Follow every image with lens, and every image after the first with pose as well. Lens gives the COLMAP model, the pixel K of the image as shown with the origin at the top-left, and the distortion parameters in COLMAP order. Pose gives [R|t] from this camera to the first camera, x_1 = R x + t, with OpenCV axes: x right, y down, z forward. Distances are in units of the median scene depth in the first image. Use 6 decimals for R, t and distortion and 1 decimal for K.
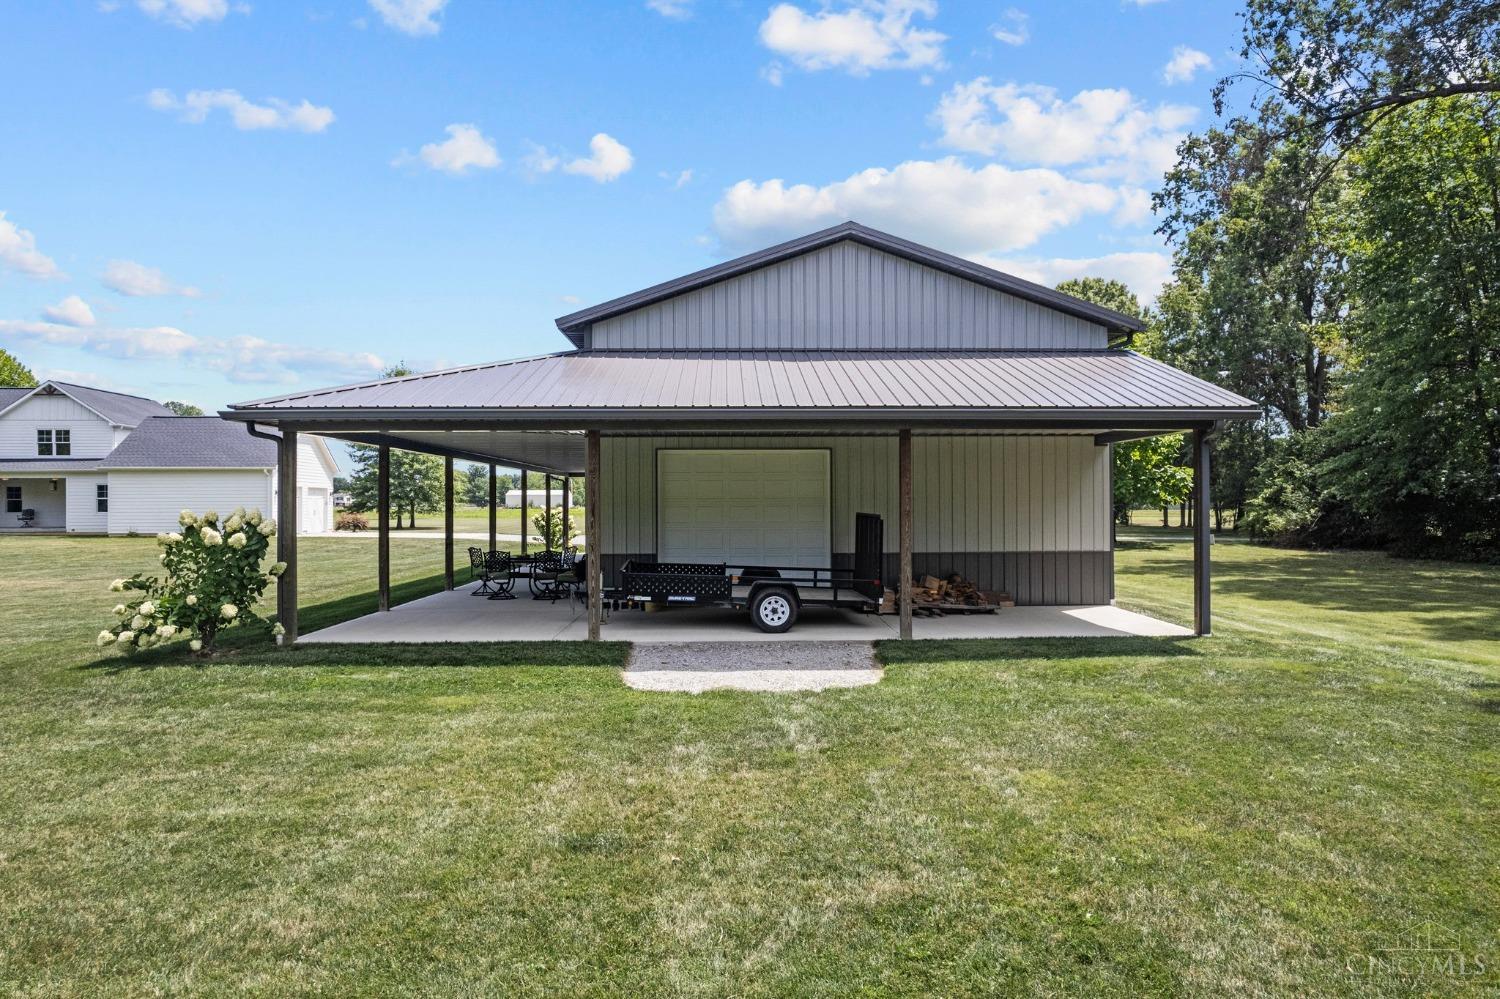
lens RADIAL K [[961.4, 0, 750.0], [0, 961.4, 499.5], [0, 0, 1]] dist [-0.069371, 0.063213]
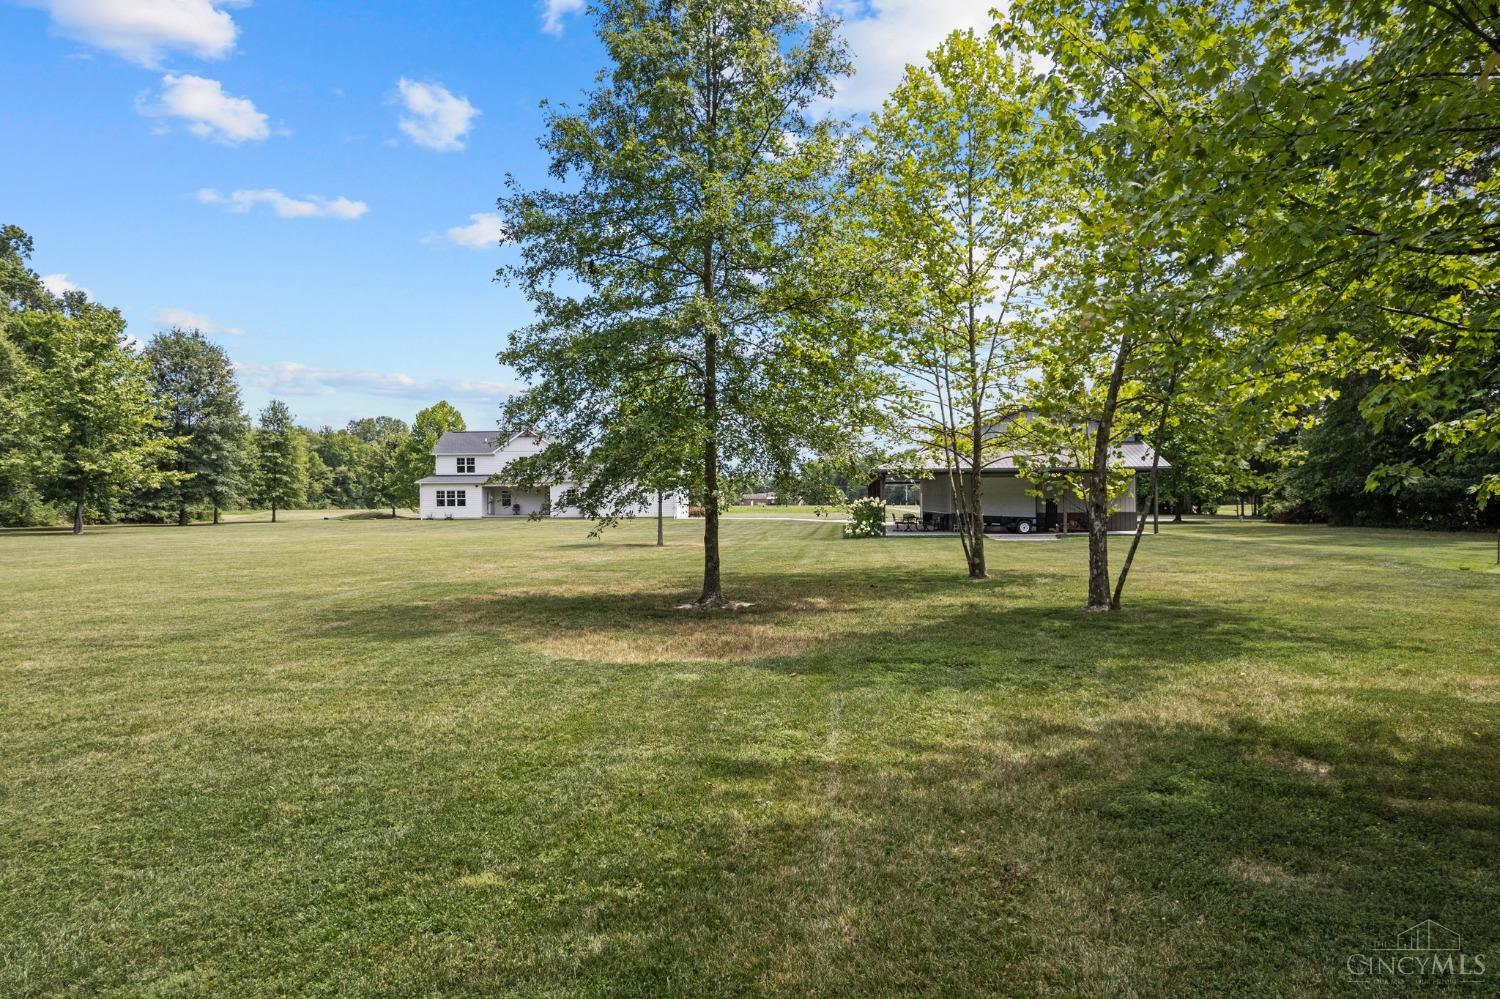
lens RADIAL K [[961.4, 0, 750.0], [0, 961.4, 499.5], [0, 0, 1]] dist [-0.069371, 0.063213]
pose [[0.993266, -0.004869, -0.115755, -0.148460], [0.004826, 0.999988, -0.000649, 0.004808], [0.115757, 0.000086, 0.993278, -0.649308]]
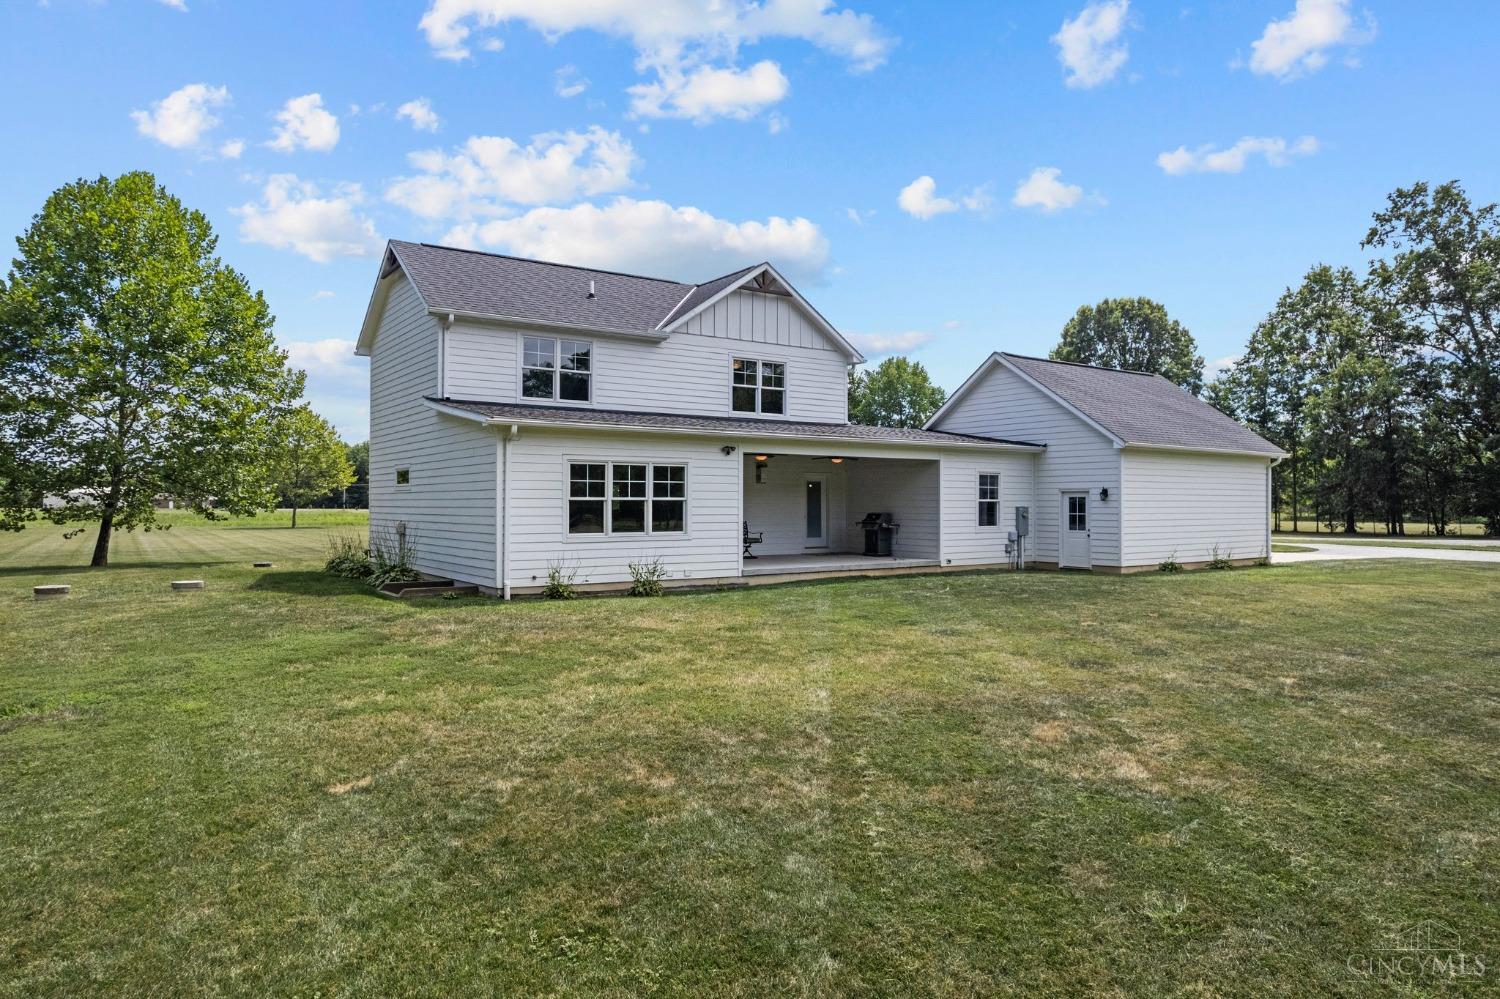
lens RADIAL K [[961.4, 0, 750.0], [0, 961.4, 499.5], [0, 0, 1]] dist [-0.069371, 0.063213]
pose [[0.854420, 0.007737, 0.519526, -1.005283], [-0.005809, 0.999969, -0.005337, 0.001725], [-0.519551, 0.001542, 0.854438, 0.569547]]
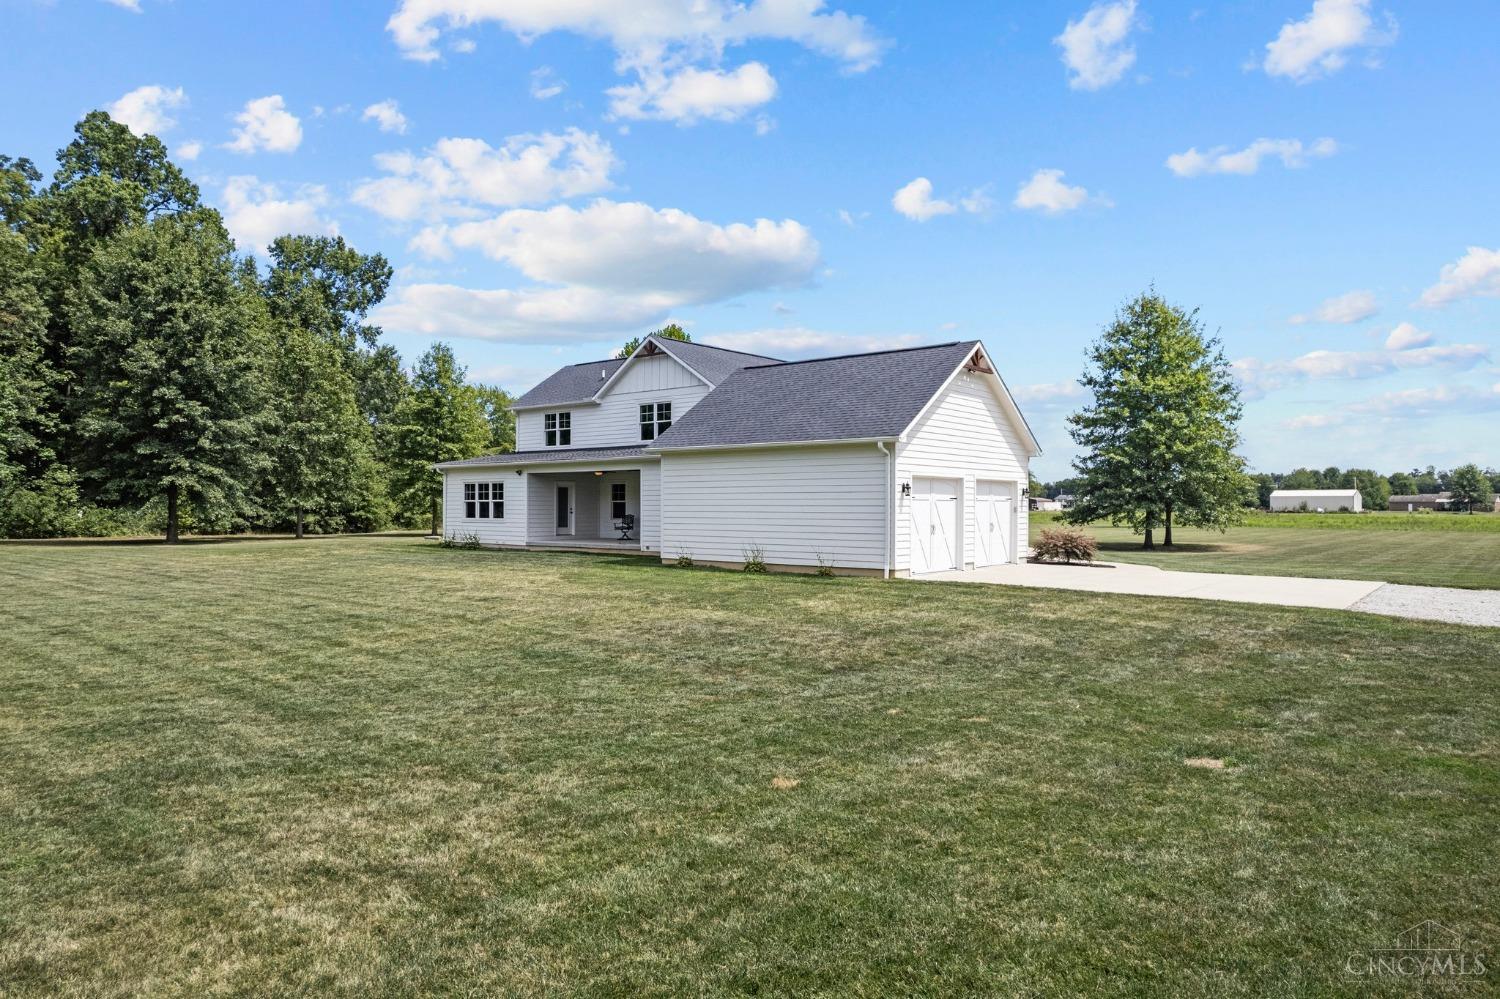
lens RADIAL K [[961.4, 0, 750.0], [0, 961.4, 499.5], [0, 0, 1]] dist [-0.069371, 0.063213]
pose [[0.735184, 0.000760, -0.677868, -0.193865], [-0.002034, 0.999997, -0.001084, -0.000928], [0.677865, 0.002176, 0.735183, 0.515116]]
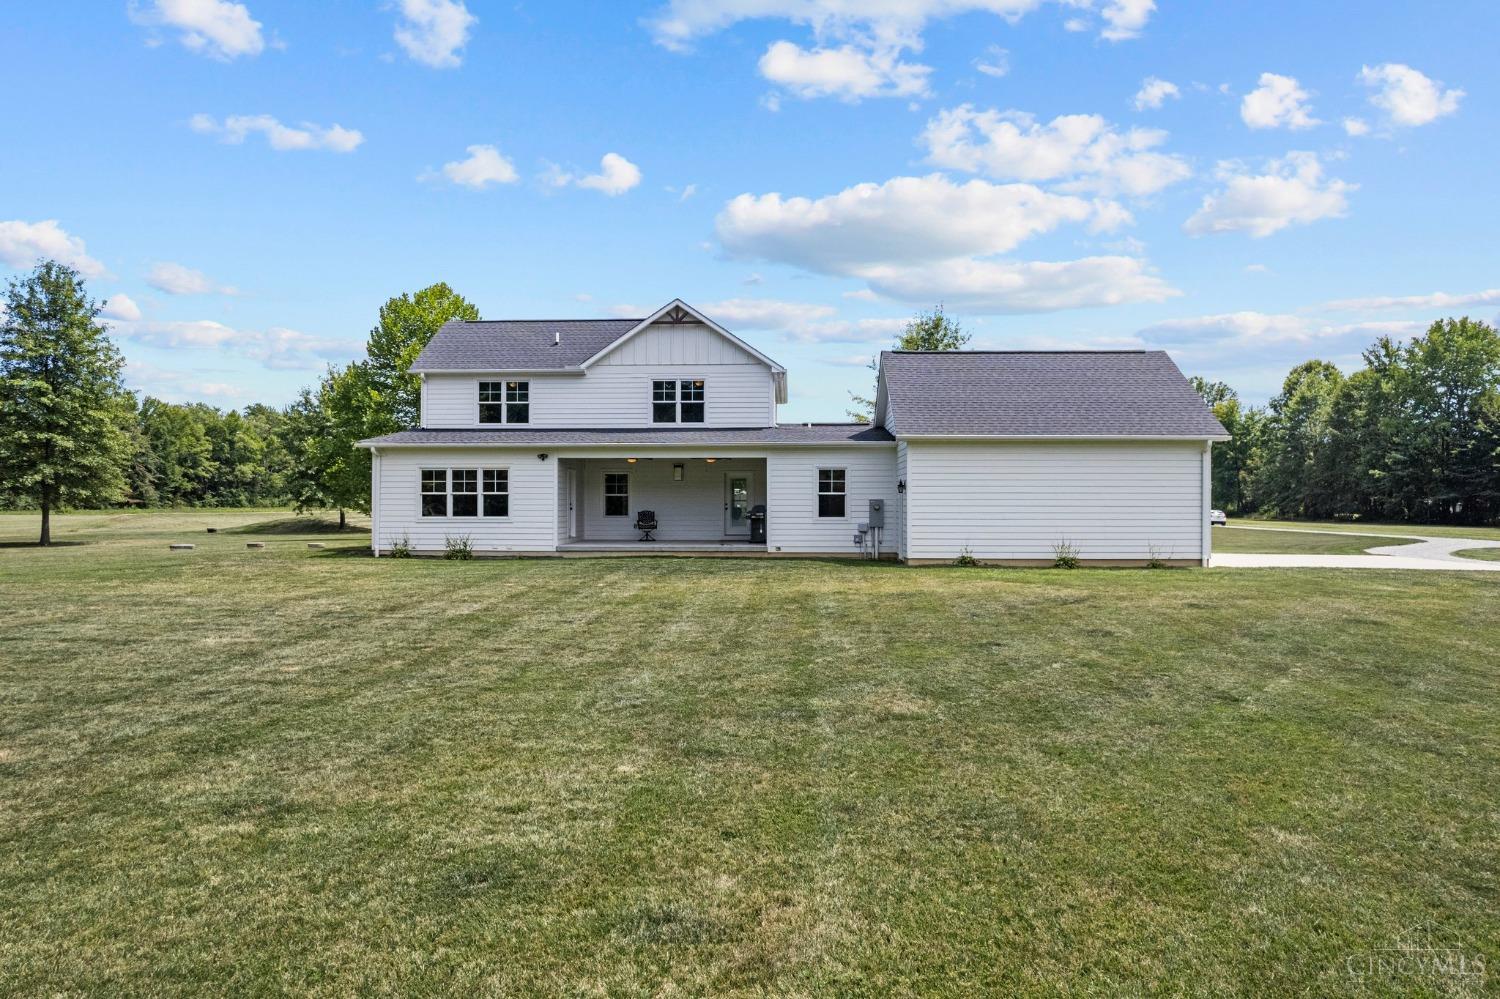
lens RADIAL K [[961.4, 0, 750.0], [0, 961.4, 499.5], [0, 0, 1]] dist [-0.069371, 0.063213]
pose [[0.994108, 0.005456, -0.108253, -0.625297], [-0.005611, 0.999984, -0.001128, 0.003029], [0.108245, 0.001729, 0.994123, 0.391192]]
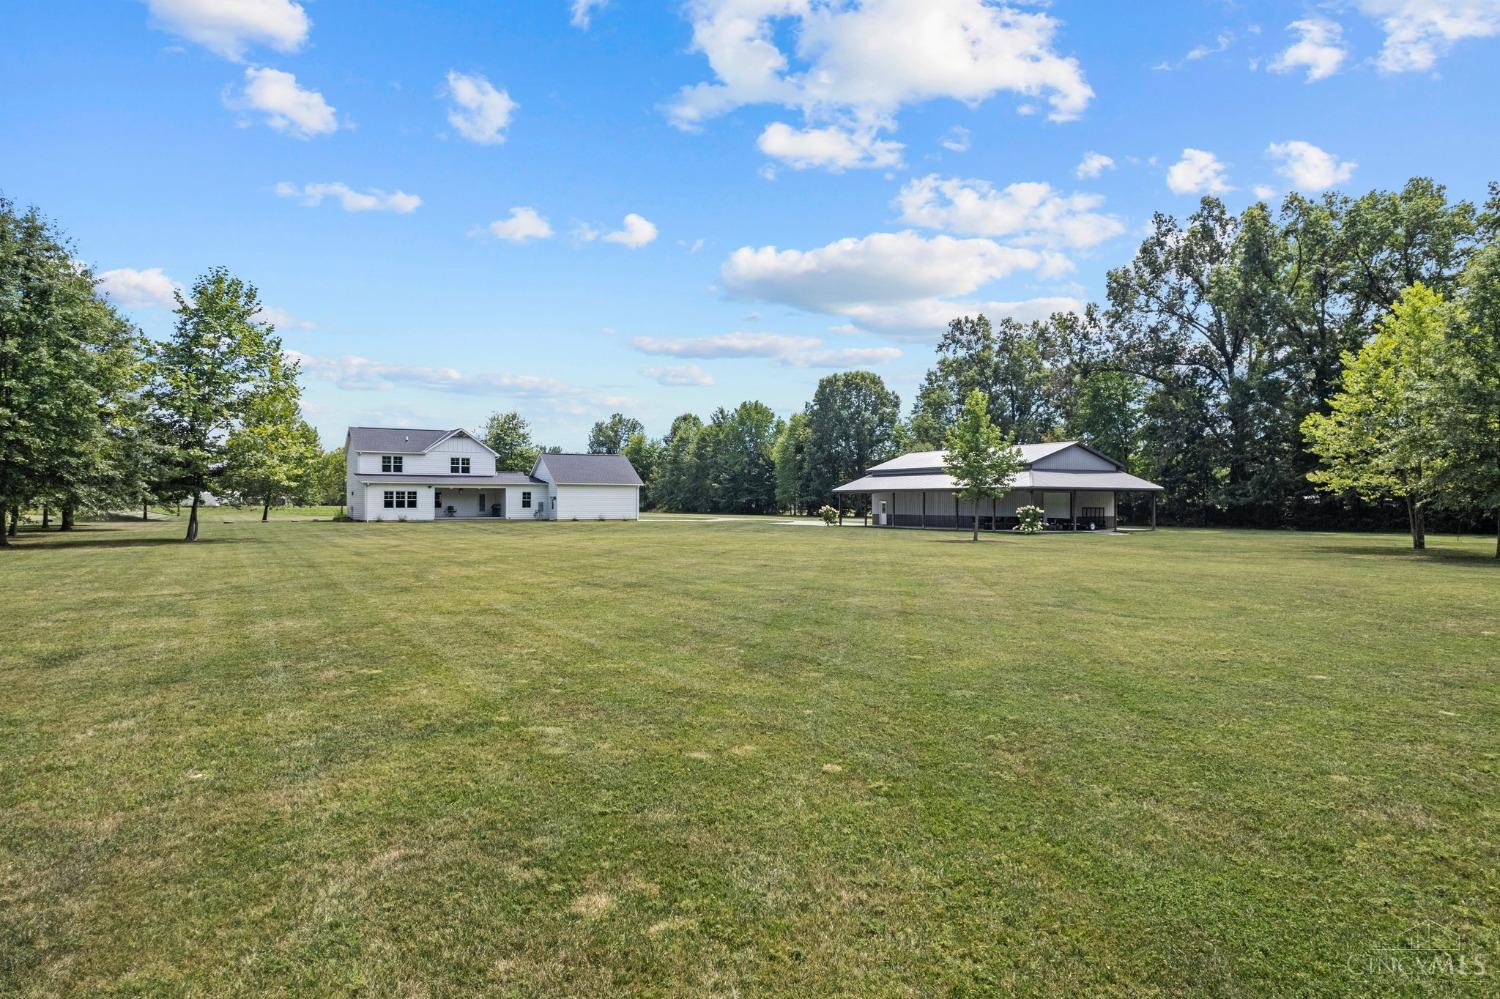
lens RADIAL K [[961.4, 0, 750.0], [0, 961.4, 499.5], [0, 0, 1]] dist [-0.069371, 0.063213]
pose [[0.887940, 0.006536, 0.459914, -1.055422], [-0.005705, 0.999979, -0.003196, 0.001081], [-0.459925, 0.000214, 0.887958, -0.709446]]
